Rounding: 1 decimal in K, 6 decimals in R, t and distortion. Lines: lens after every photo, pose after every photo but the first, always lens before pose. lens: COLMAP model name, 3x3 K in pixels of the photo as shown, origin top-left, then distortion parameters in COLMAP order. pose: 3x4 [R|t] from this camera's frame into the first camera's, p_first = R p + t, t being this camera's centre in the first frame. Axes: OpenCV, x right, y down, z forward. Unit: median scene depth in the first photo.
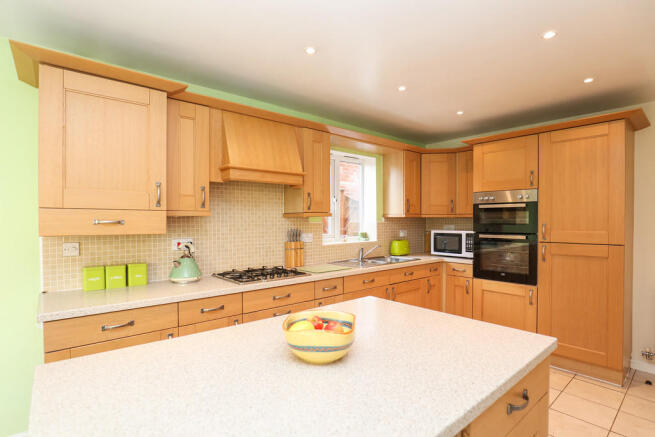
lens RADIAL K [[335.6, 0, 328.8], [0, 335.6, 222.2], [0, 0, 1]] dist [-0.000191, -0.000118]
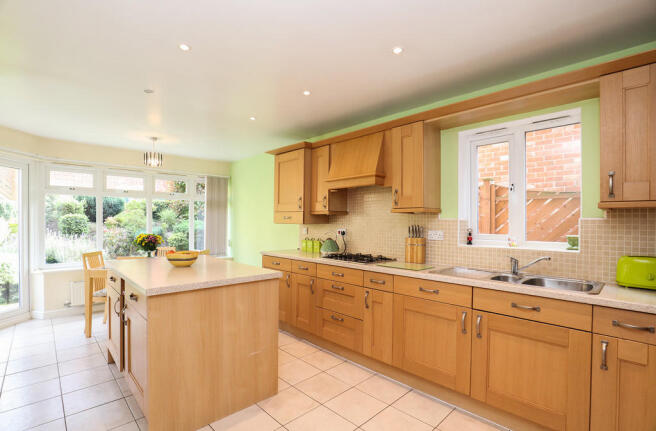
lens RADIAL K [[304.1, 0, 347.2], [0, 304.1, 218.7], [0, 0, 1]] dist [-0.001082, -0.000153]
pose [[0.100704, 0.008837, -0.994877, 1.004470], [-0.003969, 0.999956, 0.008480, -0.007615], [0.994908, 0.003095, 0.100735, 0.870342]]
